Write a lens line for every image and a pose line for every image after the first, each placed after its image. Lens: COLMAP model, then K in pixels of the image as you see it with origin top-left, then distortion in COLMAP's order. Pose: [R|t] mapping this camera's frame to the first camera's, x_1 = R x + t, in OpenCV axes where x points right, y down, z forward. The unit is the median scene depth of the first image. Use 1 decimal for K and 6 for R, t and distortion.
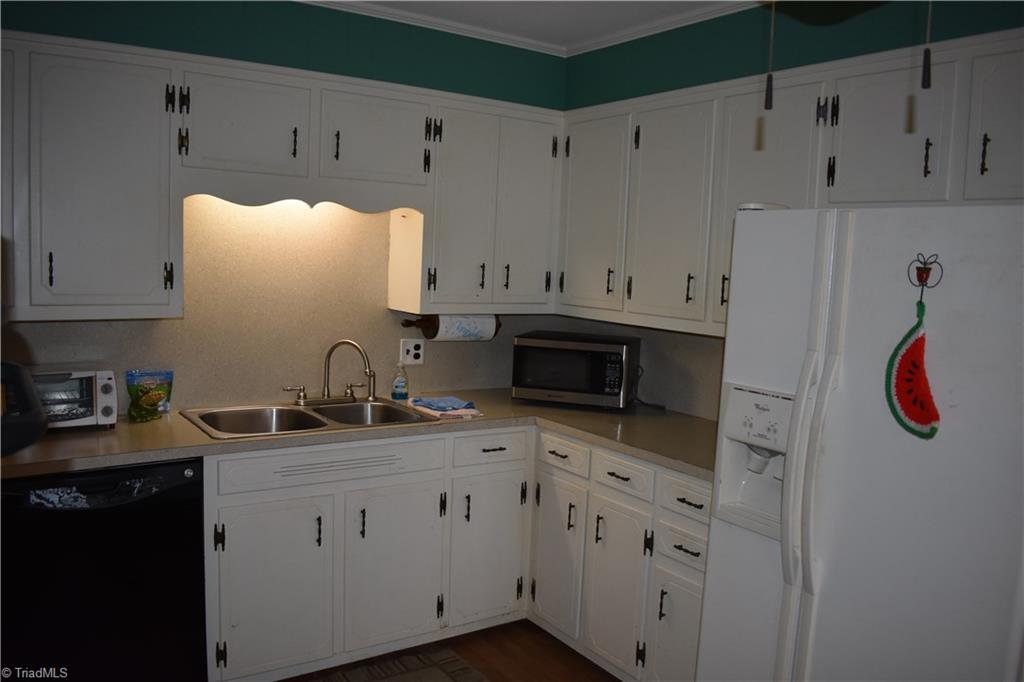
lens RADIAL K [[858.1, 0, 512.0], [0, 858.1, 341.0], [0, 0, 1]] dist [-0.035410, 0.001247]
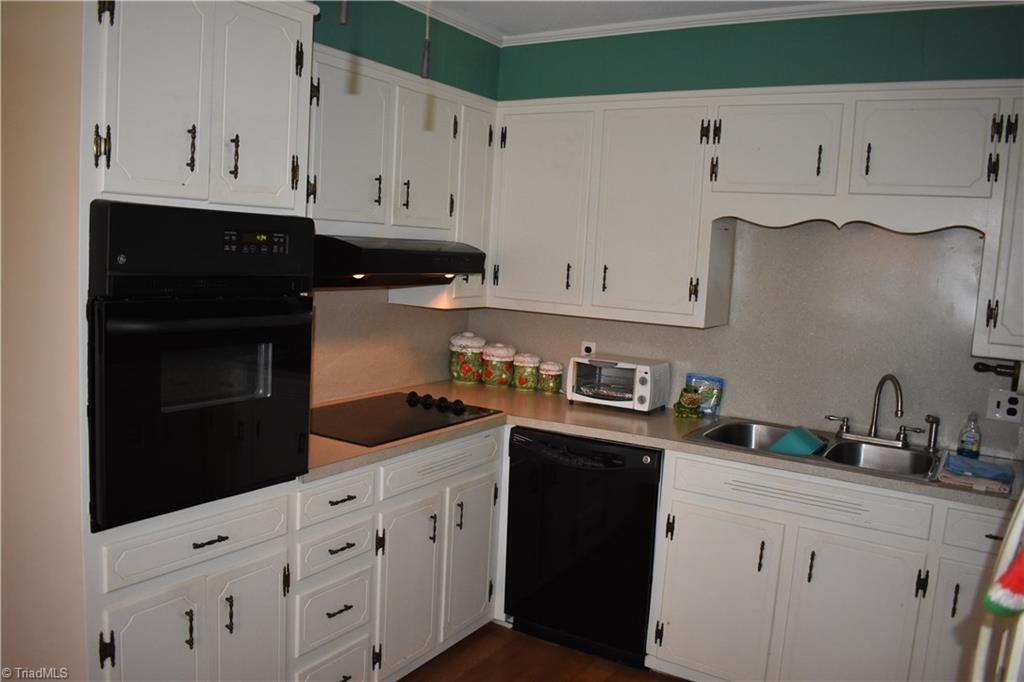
lens RADIAL K [[831.1, 0, 512.0], [0, 831.1, 341.0], [0, 0, 1]] dist [-0.043254, -0.004770]
pose [[0.432005, 0.090298, -0.897339, 0.482677], [-0.135293, 0.990204, 0.034508, -0.014580], [0.891665, 0.106496, 0.439990, 0.315406]]
